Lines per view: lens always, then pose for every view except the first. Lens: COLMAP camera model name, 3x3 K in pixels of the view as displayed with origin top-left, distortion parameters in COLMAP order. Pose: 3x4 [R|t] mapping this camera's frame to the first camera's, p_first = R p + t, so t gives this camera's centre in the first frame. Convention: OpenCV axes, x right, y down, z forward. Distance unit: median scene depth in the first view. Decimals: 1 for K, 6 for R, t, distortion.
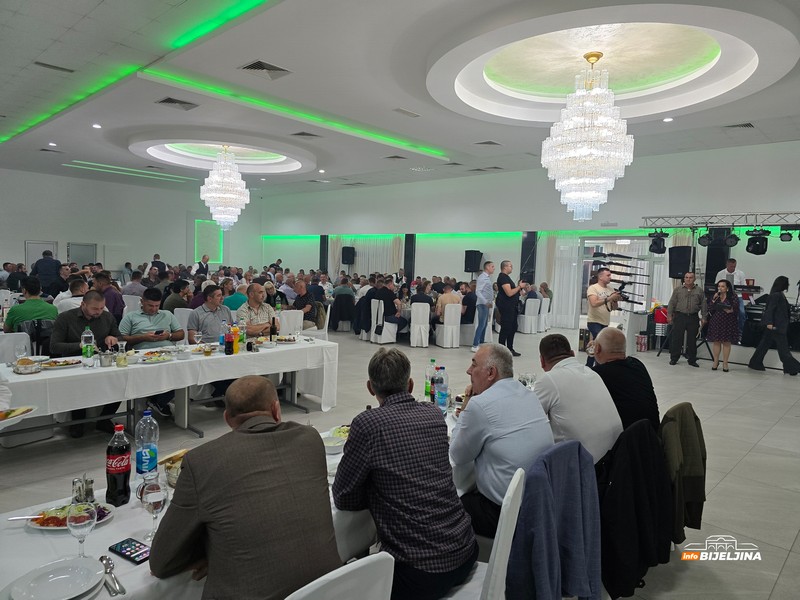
lens RADIAL K [[520.1, 0, 400.0], [0, 520.1, 300.0], [0, 0, 1]] dist [0.089255, -0.063463]
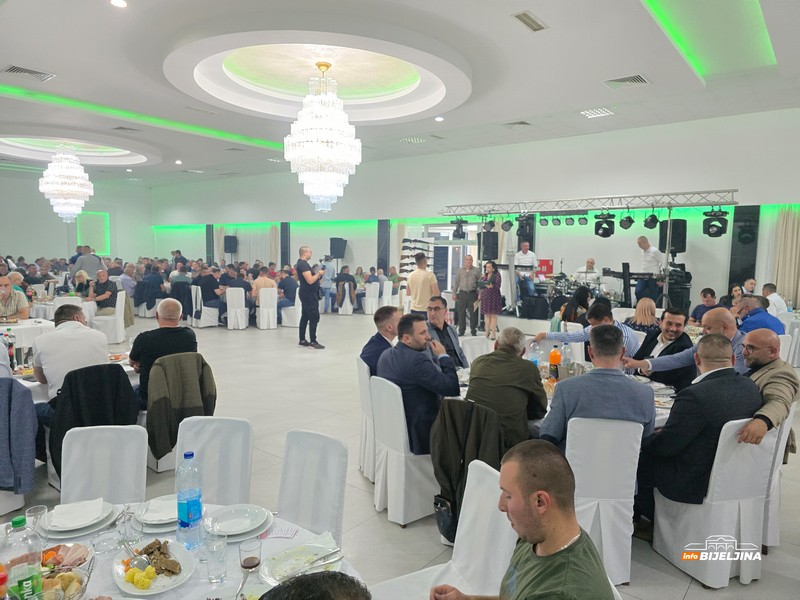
lens RADIAL K [[520.1, 0, 400.0], [0, 520.1, 300.0], [0, 0, 1]] dist [0.089255, -0.063463]
pose [[0.996661, -0.029736, 0.076039, 0.355151], [0.027846, 0.999279, 0.025803, 0.013730], [-0.076751, -0.023599, 0.996771, -0.122908]]
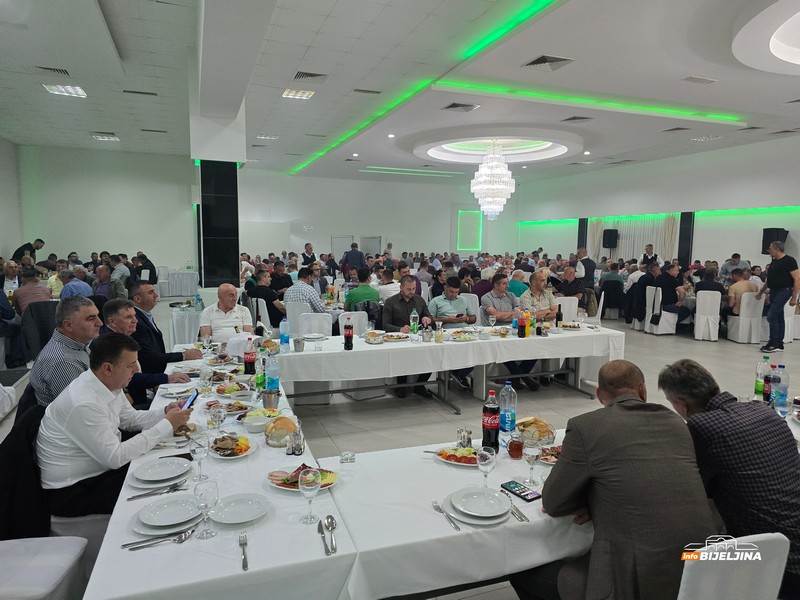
lens RADIAL K [[523.7, 0, 416.3], [0, 523.7, 295.4], [0, 0, 1]] dist [0.082766, -0.065536]
pose [[0.909165, 0.017650, -0.416061, -0.043076], [-0.009080, 0.999704, 0.022567, -0.003641], [0.416336, -0.016740, 0.909057, -0.047648]]
